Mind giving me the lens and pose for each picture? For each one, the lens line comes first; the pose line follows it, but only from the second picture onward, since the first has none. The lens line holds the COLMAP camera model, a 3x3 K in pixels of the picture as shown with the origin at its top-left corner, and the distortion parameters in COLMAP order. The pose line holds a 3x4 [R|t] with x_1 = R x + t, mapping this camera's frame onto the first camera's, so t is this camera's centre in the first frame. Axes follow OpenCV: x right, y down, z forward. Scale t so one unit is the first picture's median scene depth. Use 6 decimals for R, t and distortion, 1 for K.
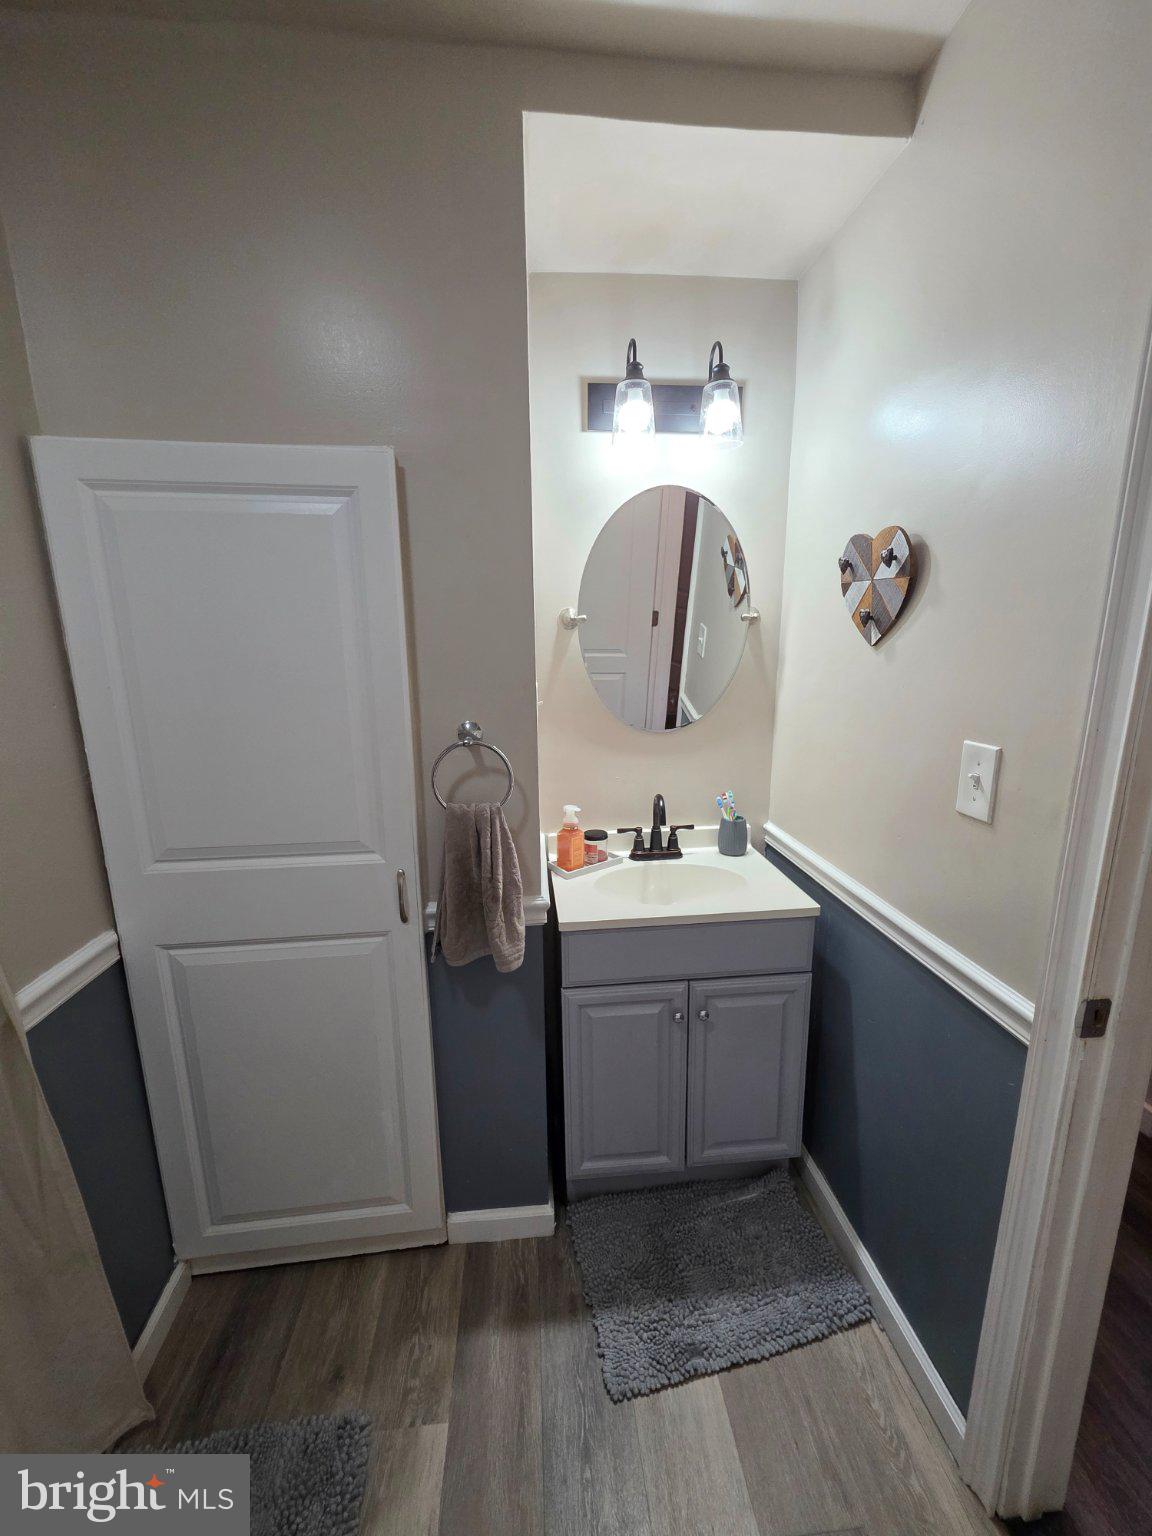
lens RADIAL K [[614.2, 0, 579.8], [0, 614.2, 776.7], [0, 0, 1]] dist [0.004048, -0.000520]
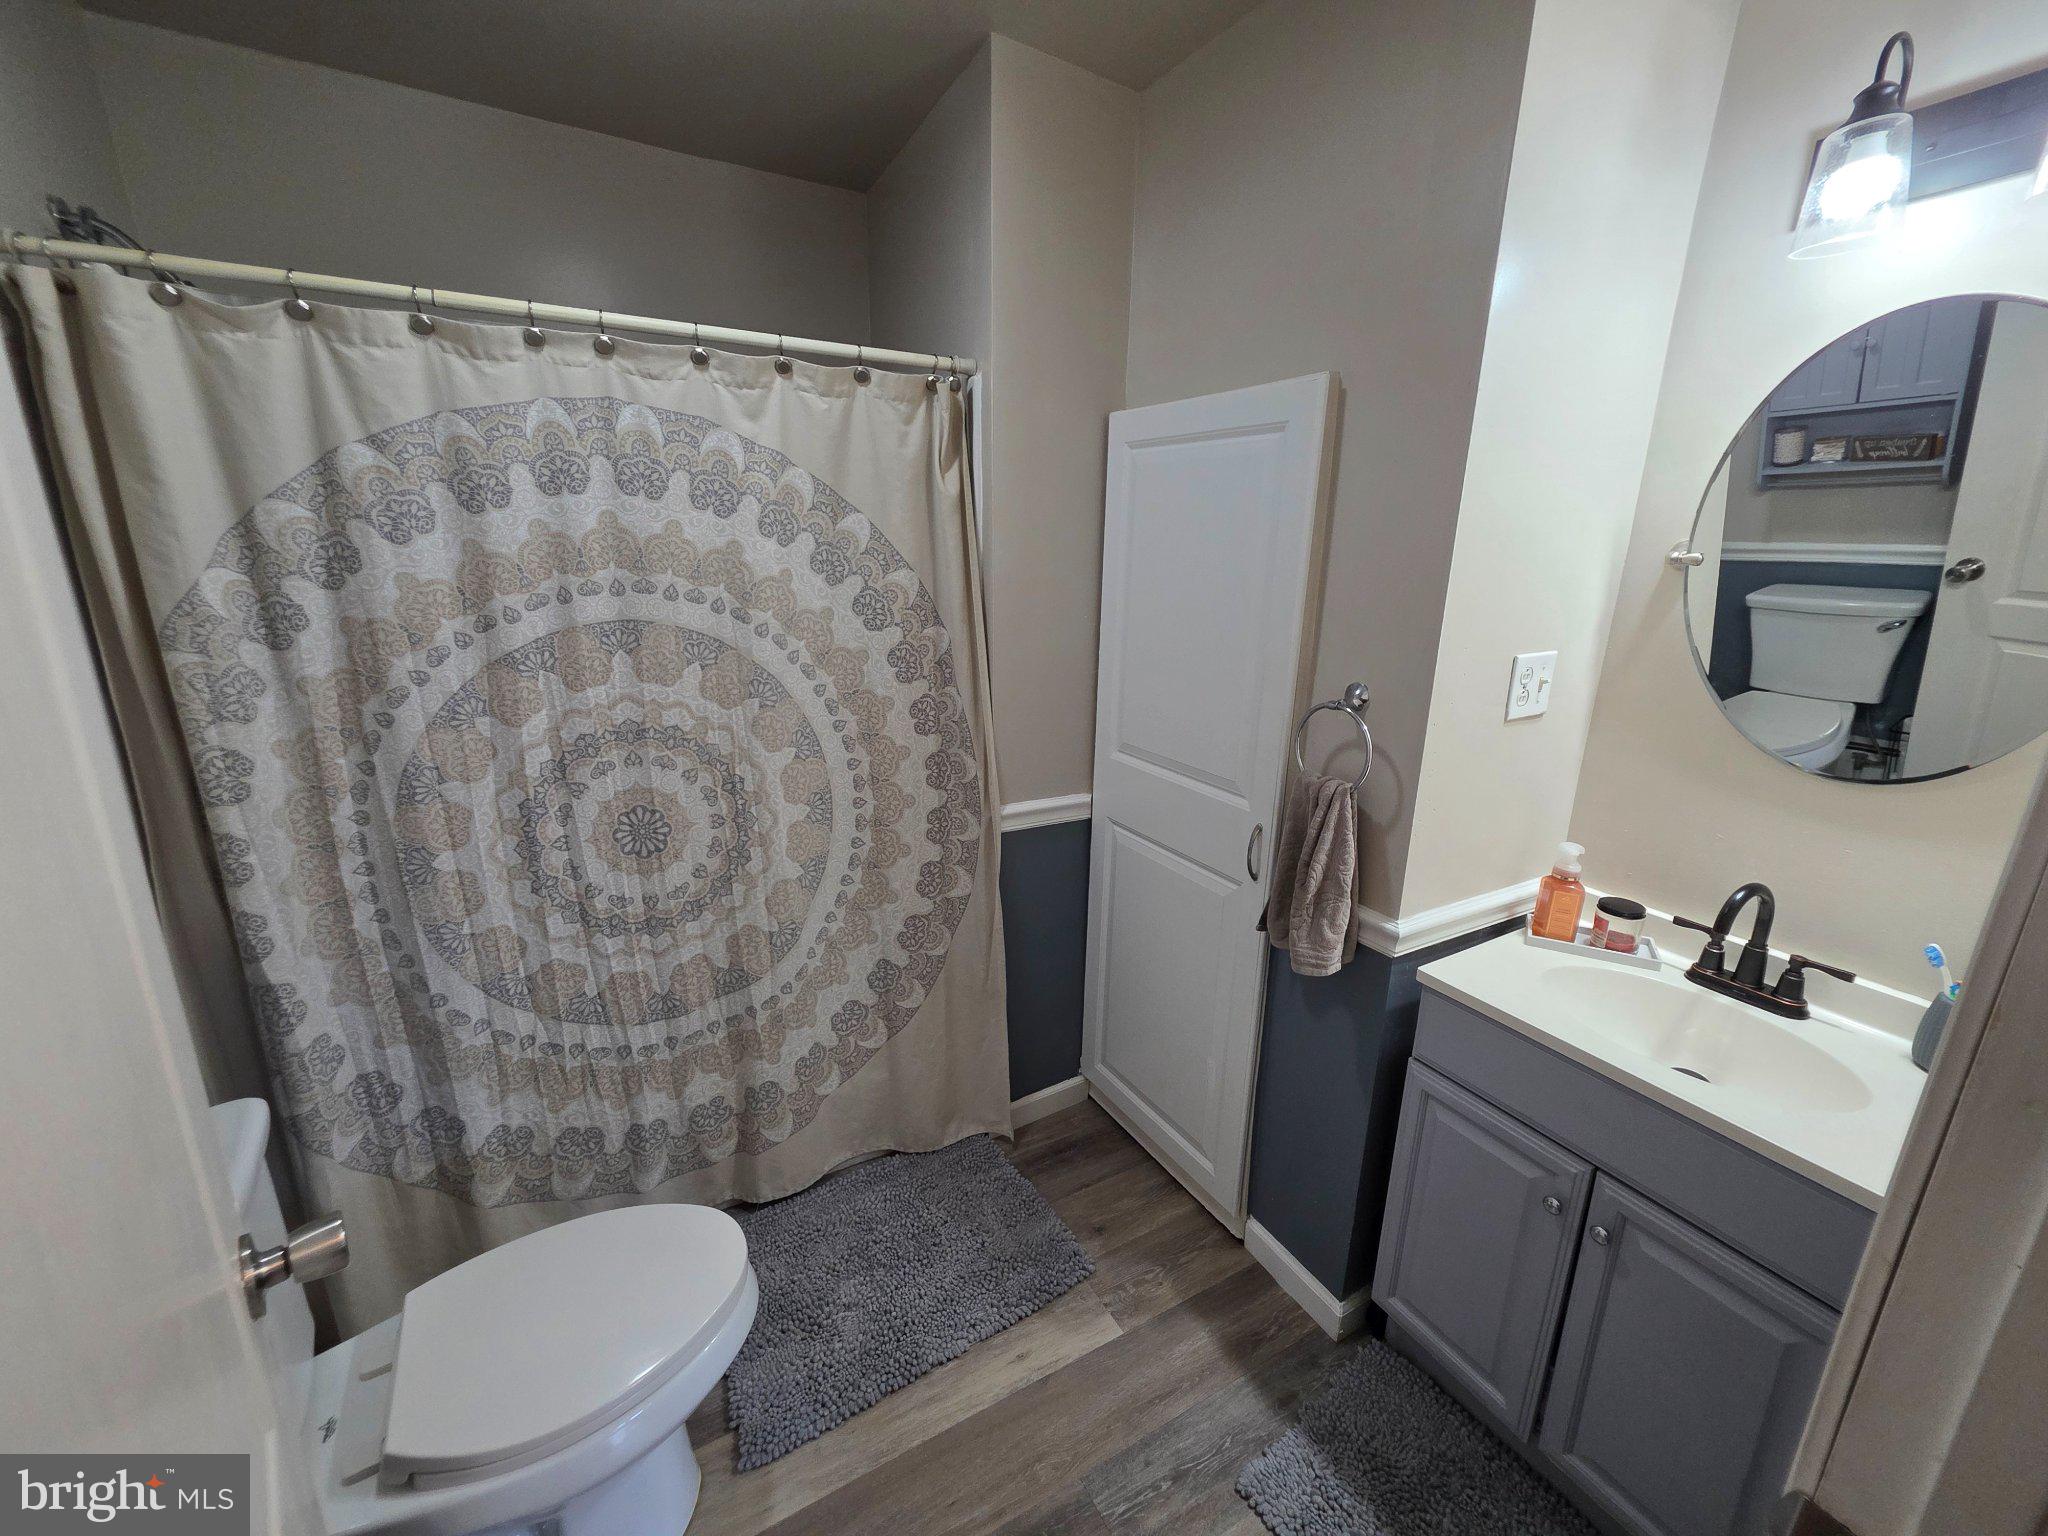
lens RADIAL K [[819.0, 0, 1027.3], [0, 819.0, 757.6], [0, 0, 1]] dist [0.004048, -0.000520]
pose [[0.413558, 0.252812, -0.874675, 0.551010], [-0.217421, 0.960305, 0.174763, -0.076894], [0.884137, 0.117898, 0.452109, 0.090087]]
